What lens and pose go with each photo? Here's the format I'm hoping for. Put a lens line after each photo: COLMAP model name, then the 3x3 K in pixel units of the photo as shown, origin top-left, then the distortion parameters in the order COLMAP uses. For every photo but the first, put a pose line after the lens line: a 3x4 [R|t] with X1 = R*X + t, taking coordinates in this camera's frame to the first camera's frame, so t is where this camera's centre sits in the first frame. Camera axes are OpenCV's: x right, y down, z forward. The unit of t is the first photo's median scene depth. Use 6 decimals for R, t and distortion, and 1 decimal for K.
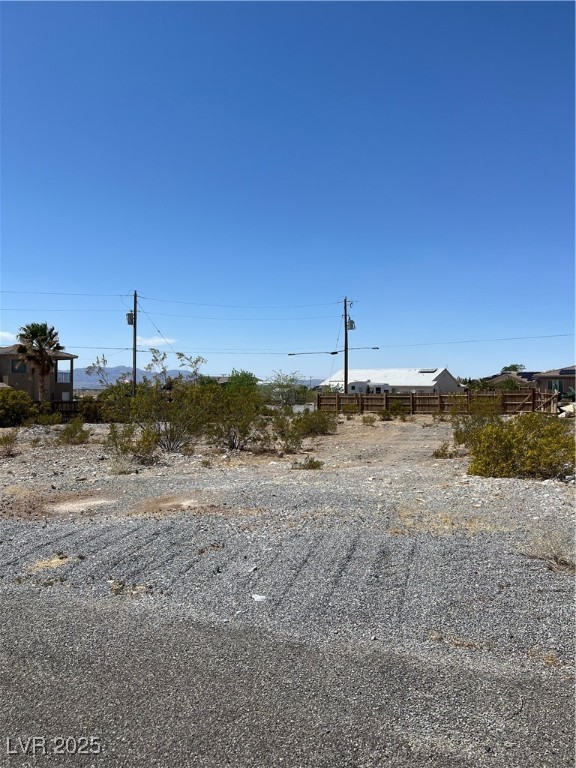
lens RADIAL K [[618.8, 0, 288.0], [0, 618.8, 384.0], [0, 0, 1]] dist [0.152802, 0.000156]
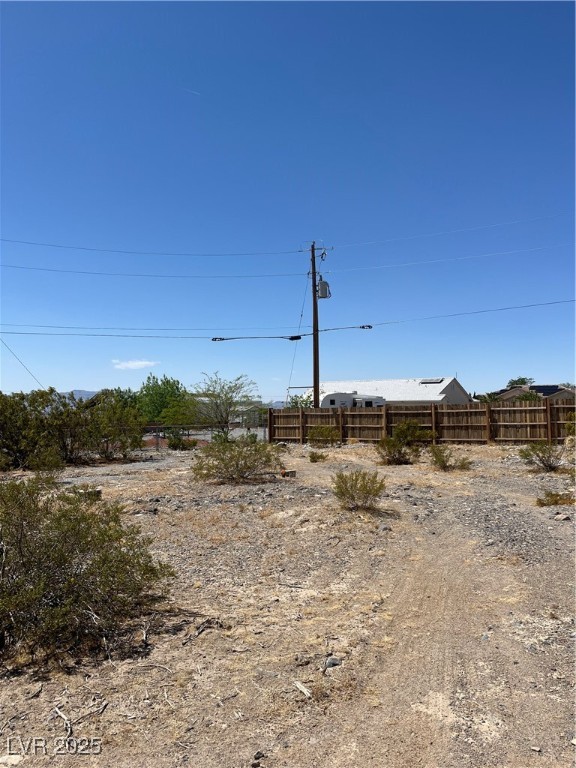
lens RADIAL K [[634.3, 0, 288.0], [0, 634.3, 384.0], [0, 0, 1]] dist [0.053092, -0.003526]
pose [[0.999651, -0.008791, 0.024928, 0.051182], [0.009638, 0.999373, -0.034075, 0.012431], [-0.024613, 0.034303, 0.999108, 0.397658]]
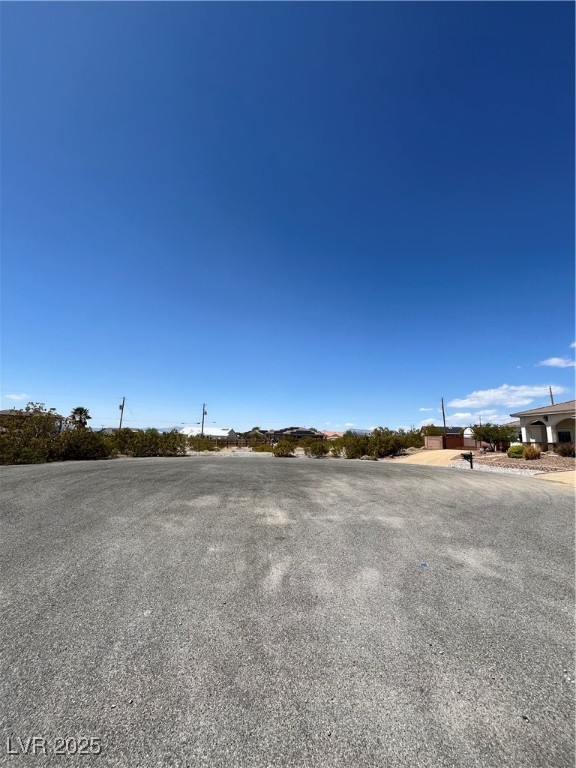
lens RADIAL K [[333.7, 0, 288.0], [0, 333.7, 384.0], [0, 0, 1]] dist [-0.024762, 0.000049]
pose [[0.903221, 0.088372, 0.419979, -0.187925], [-0.026198, 0.988099, -0.151574, -0.009975], [-0.428376, 0.125902, 0.894787, -0.453349]]
